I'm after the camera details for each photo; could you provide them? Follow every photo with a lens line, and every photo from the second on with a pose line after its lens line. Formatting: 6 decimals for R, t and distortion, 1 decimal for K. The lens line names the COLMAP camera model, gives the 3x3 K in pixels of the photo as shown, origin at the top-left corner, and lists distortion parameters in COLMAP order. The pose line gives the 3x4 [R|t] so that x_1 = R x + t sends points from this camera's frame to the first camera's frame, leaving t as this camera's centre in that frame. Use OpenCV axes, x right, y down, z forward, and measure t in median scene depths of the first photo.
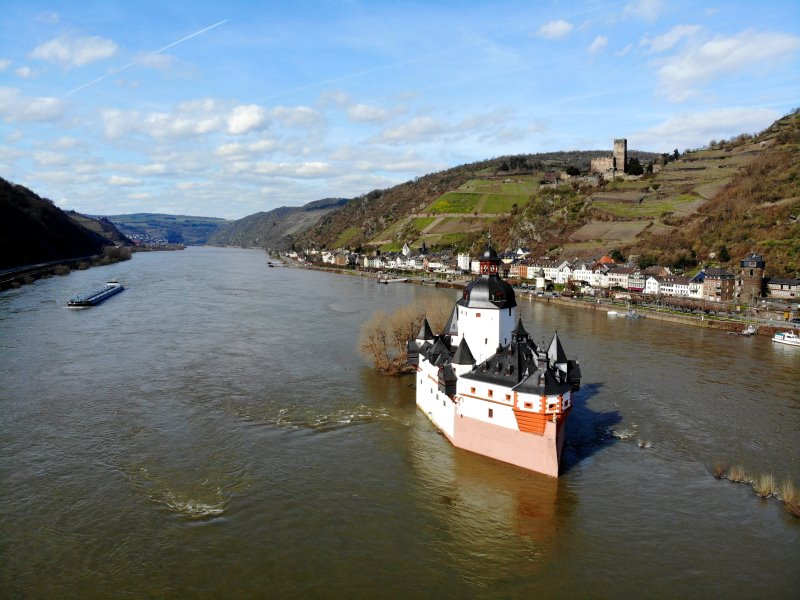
lens RADIAL K [[580.7, 0, 400.0], [0, 580.7, 300.0], [0, 0, 1]] dist [0.127226, -0.272931]
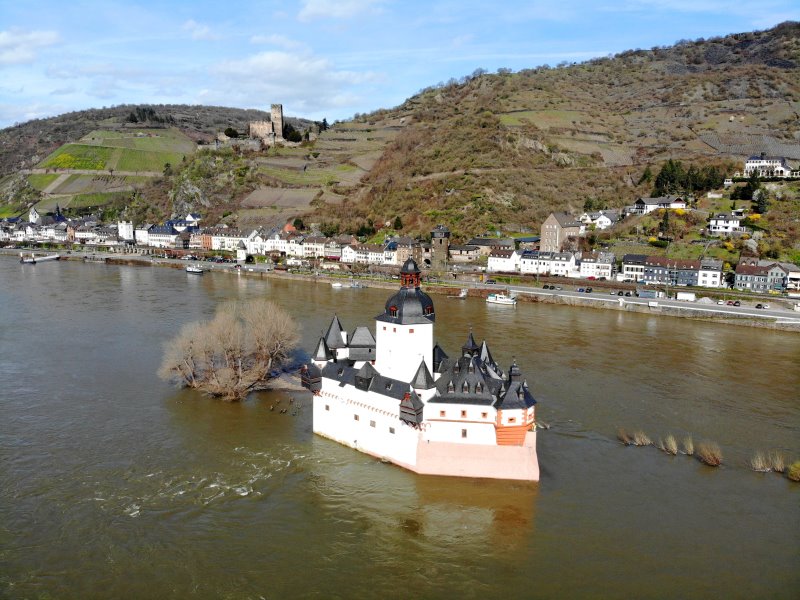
lens RADIAL K [[580.7, 0, 400.0], [0, 580.7, 300.0], [0, 0, 1]] dist [0.127226, -0.272931]
pose [[0.806933, -0.099867, 0.582139, -0.090338], [0.056055, 0.994102, 0.092839, -0.023966], [-0.587977, -0.042283, 0.807772, 0.050728]]
